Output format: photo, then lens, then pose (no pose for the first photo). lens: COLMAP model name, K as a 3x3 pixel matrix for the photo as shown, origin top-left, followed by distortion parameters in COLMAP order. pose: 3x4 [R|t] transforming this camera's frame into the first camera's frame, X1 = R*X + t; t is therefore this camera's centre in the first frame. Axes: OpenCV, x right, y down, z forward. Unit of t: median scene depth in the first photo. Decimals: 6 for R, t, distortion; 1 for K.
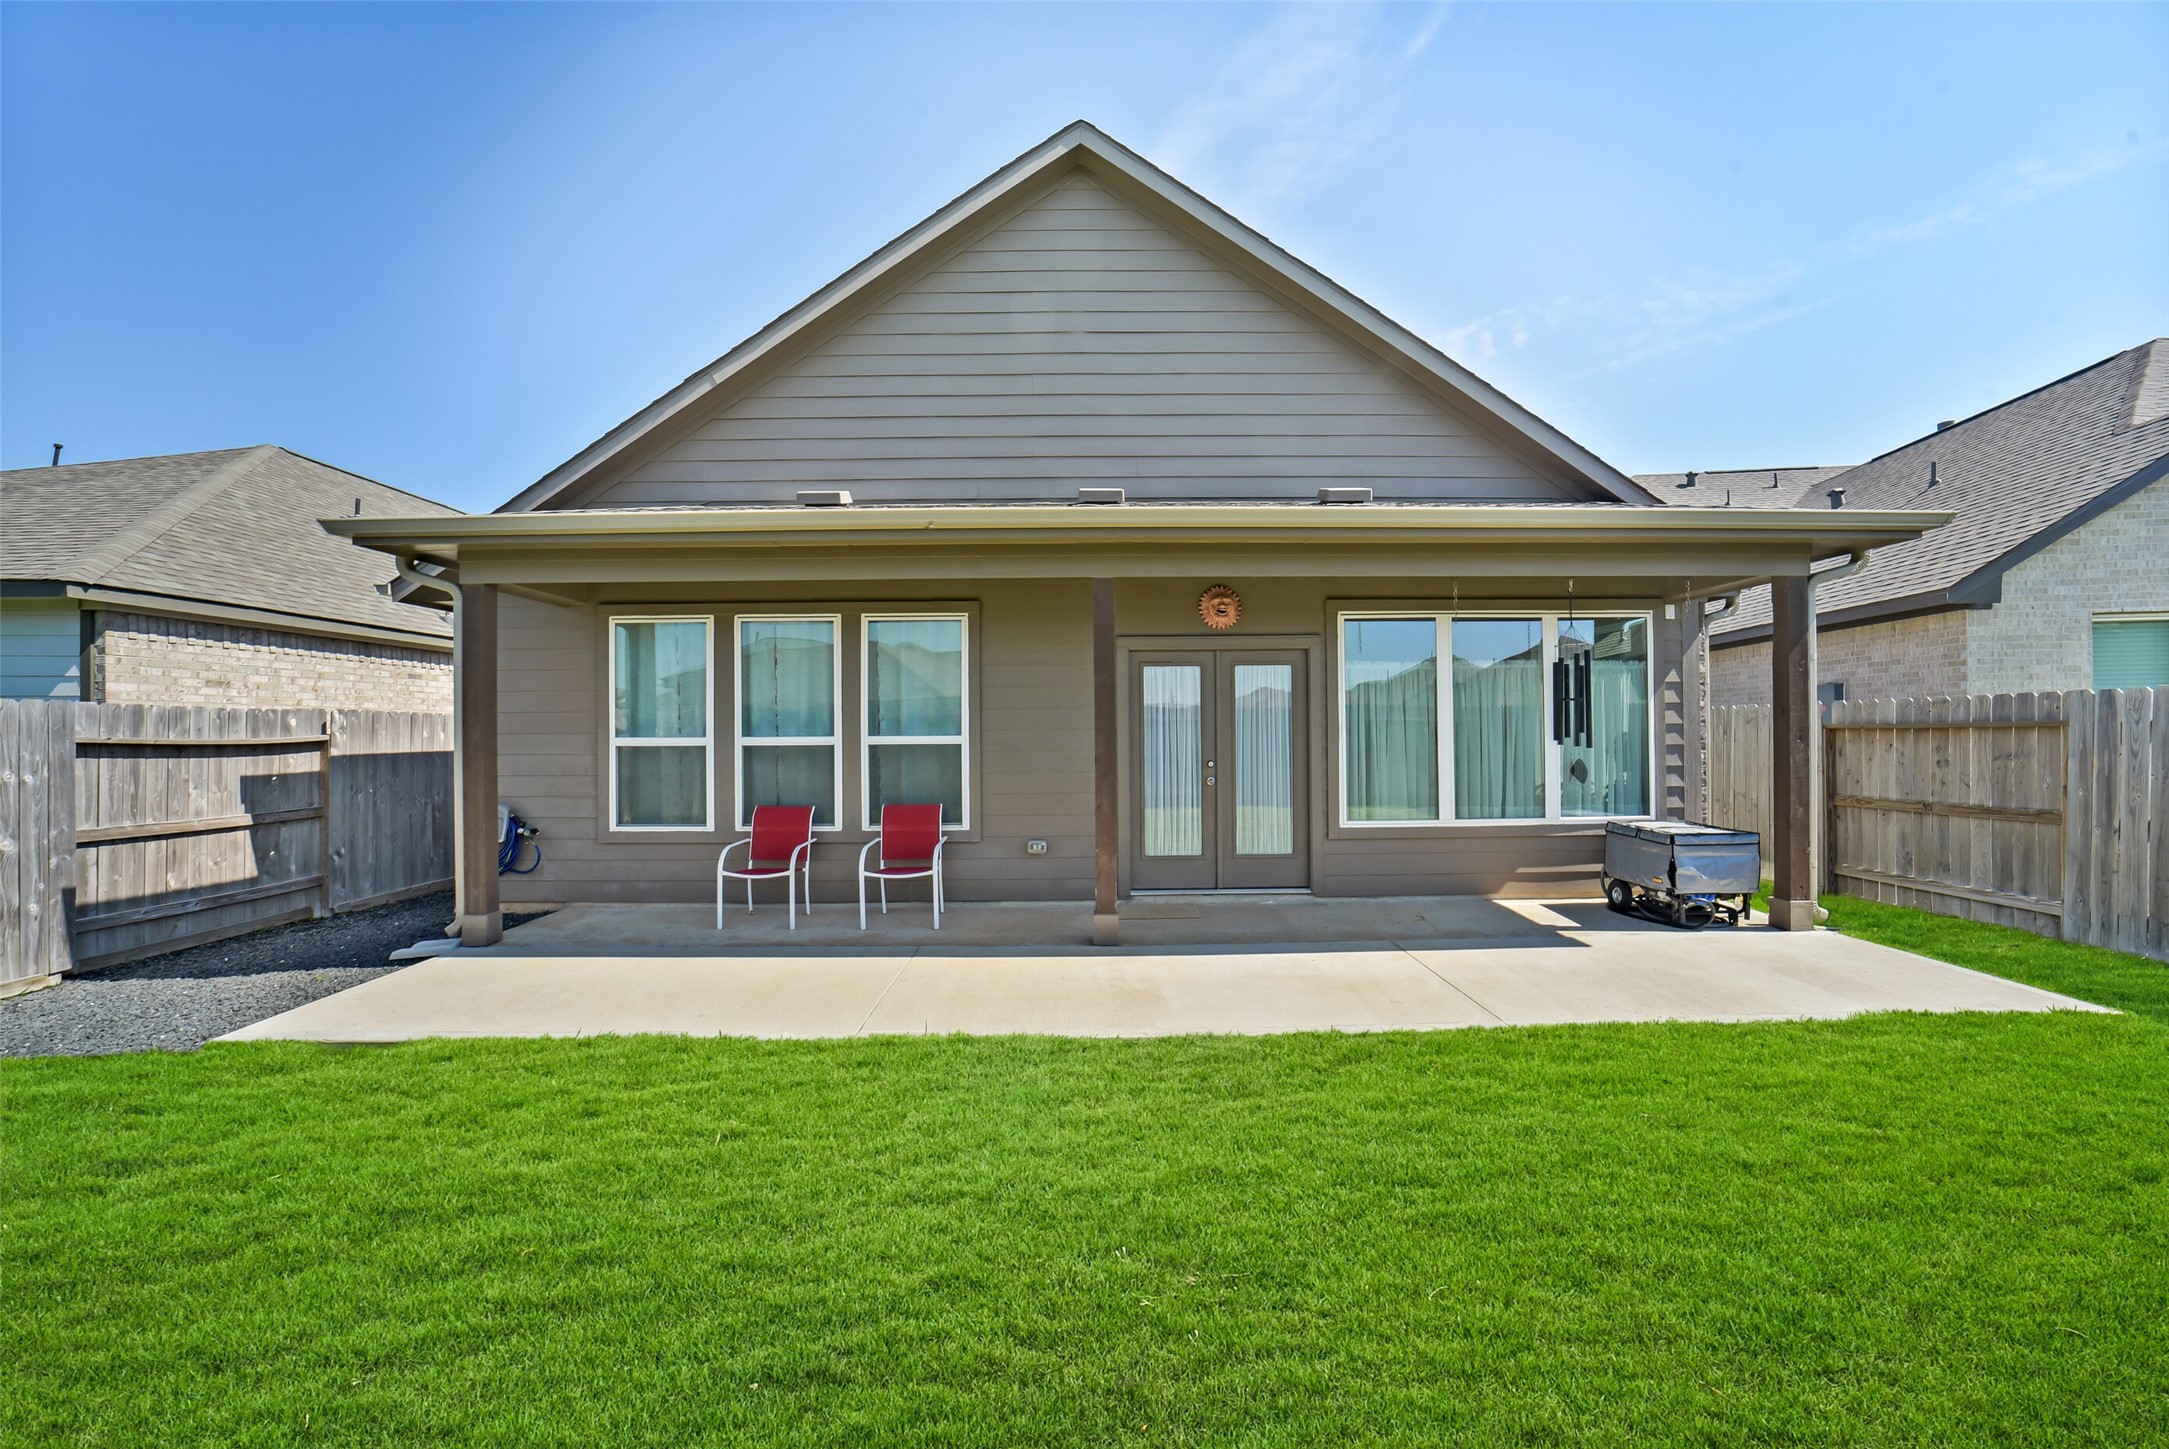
lens RADIAL K [[847.2, 0, 1095.3], [0, 847.2, 724.6], [0, 0, 1]] dist [-0.034178, 0.007353]
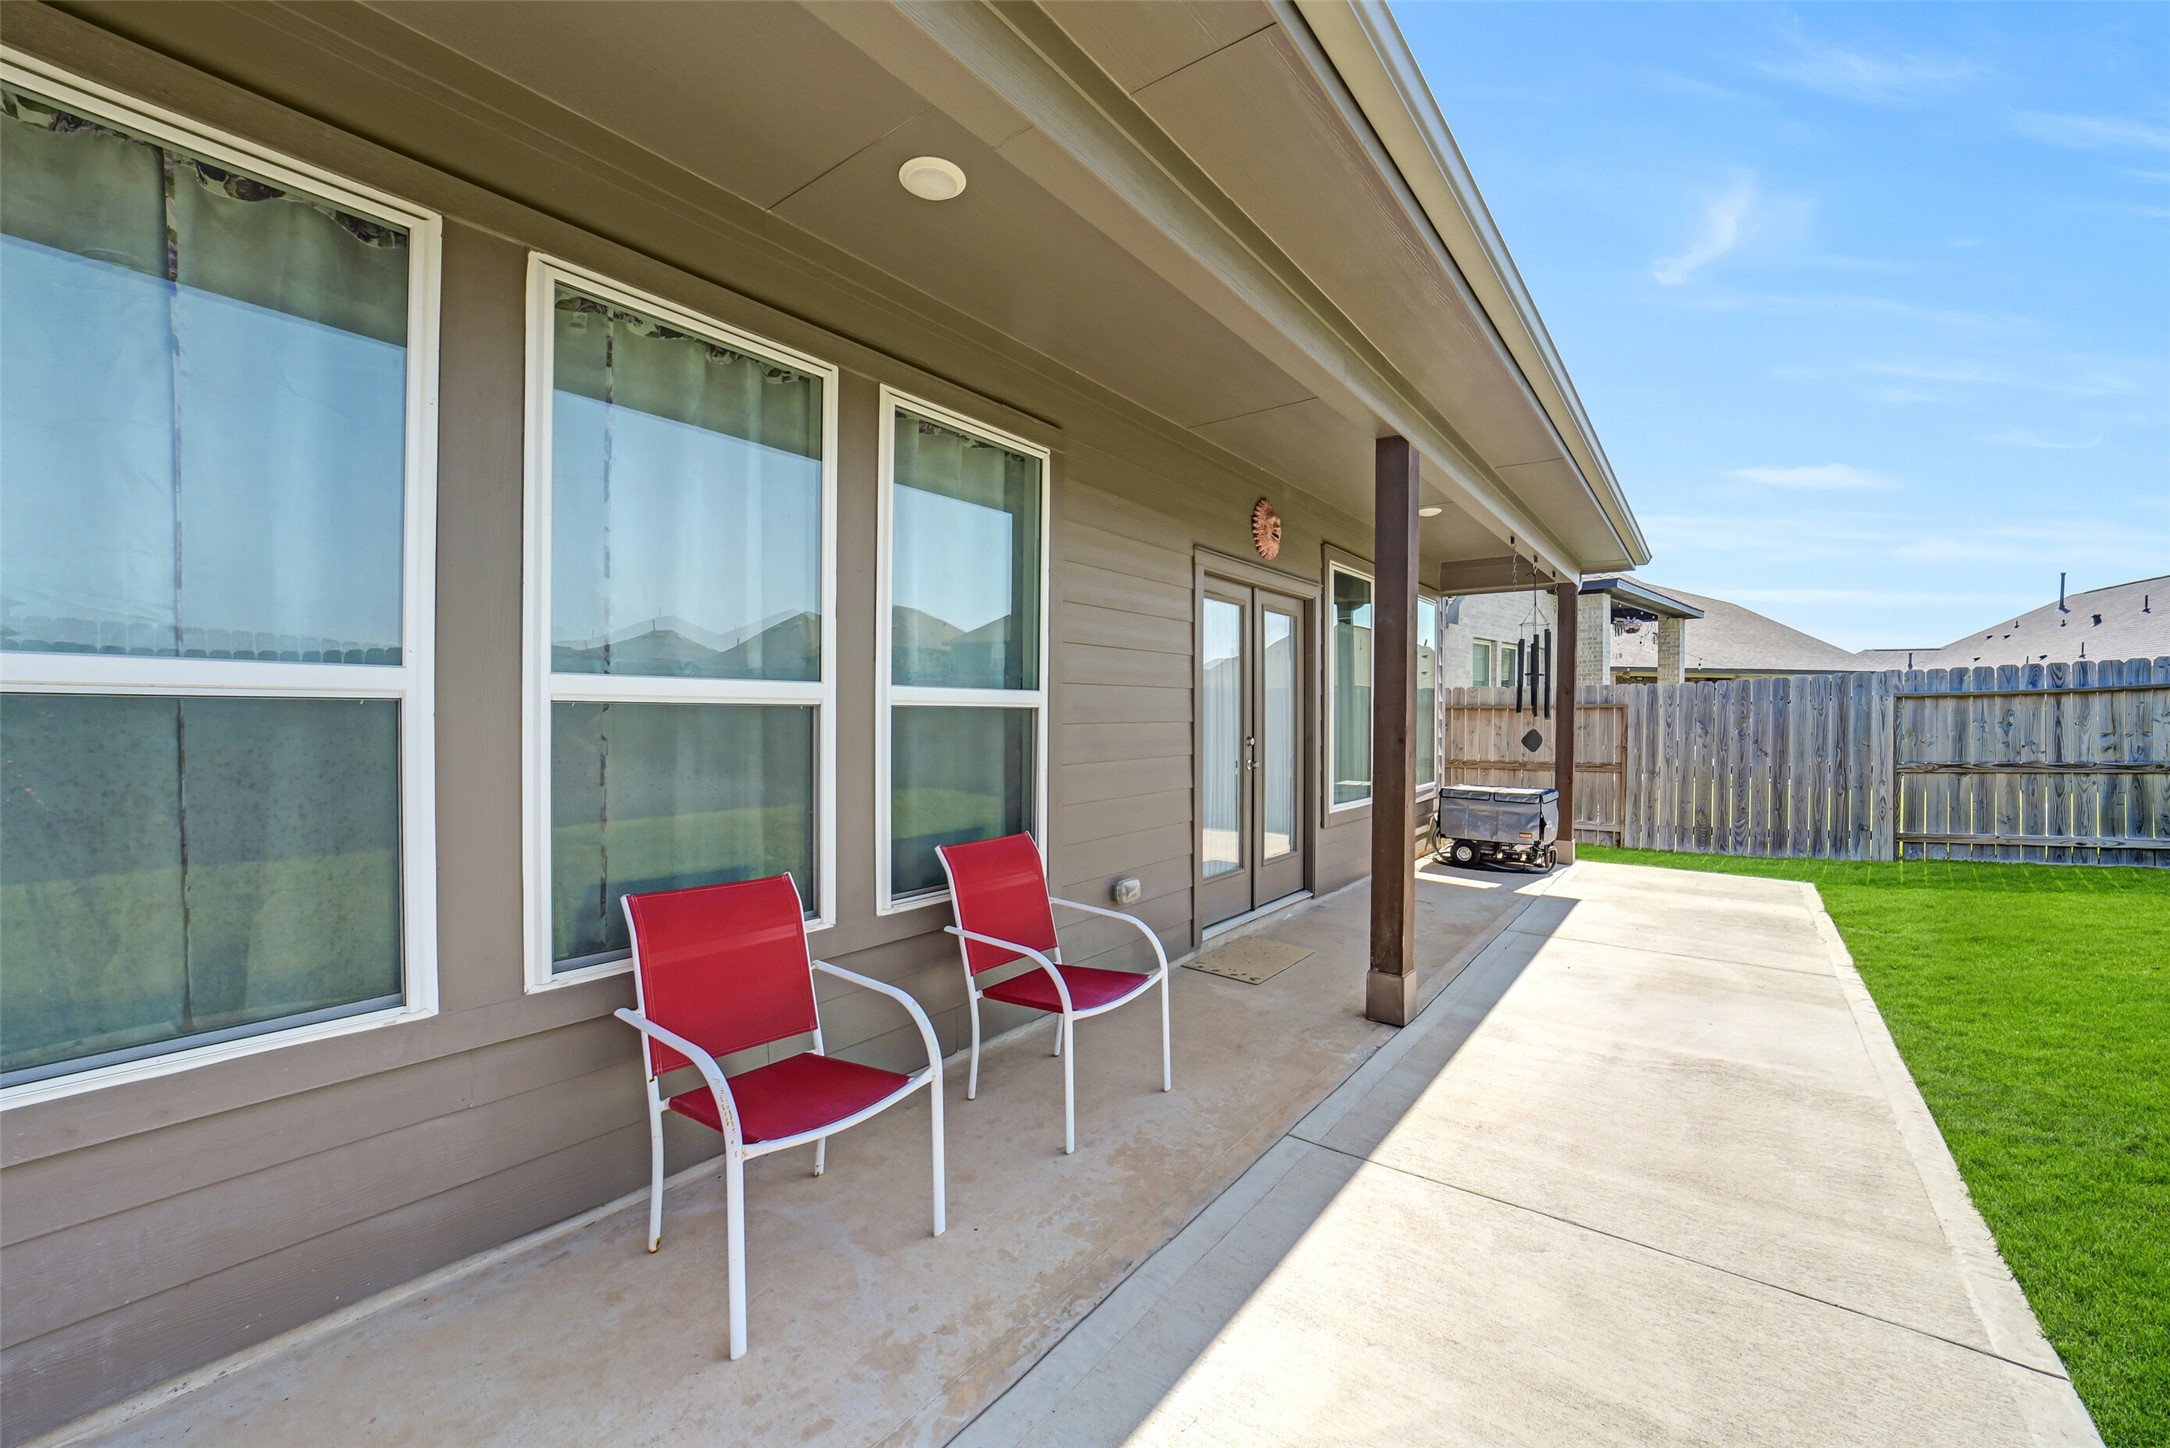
lens RADIAL K [[847.6, 0, 1086.3], [0, 847.6, 725.5], [0, 0, 1]] dist [-0.034178, 0.007353]
pose [[0.603144, 0.000526, 0.797633, -0.542560], [-0.019283, 0.999717, 0.013922, 0.025795], [-0.797400, -0.023778, 0.602983, 0.677855]]
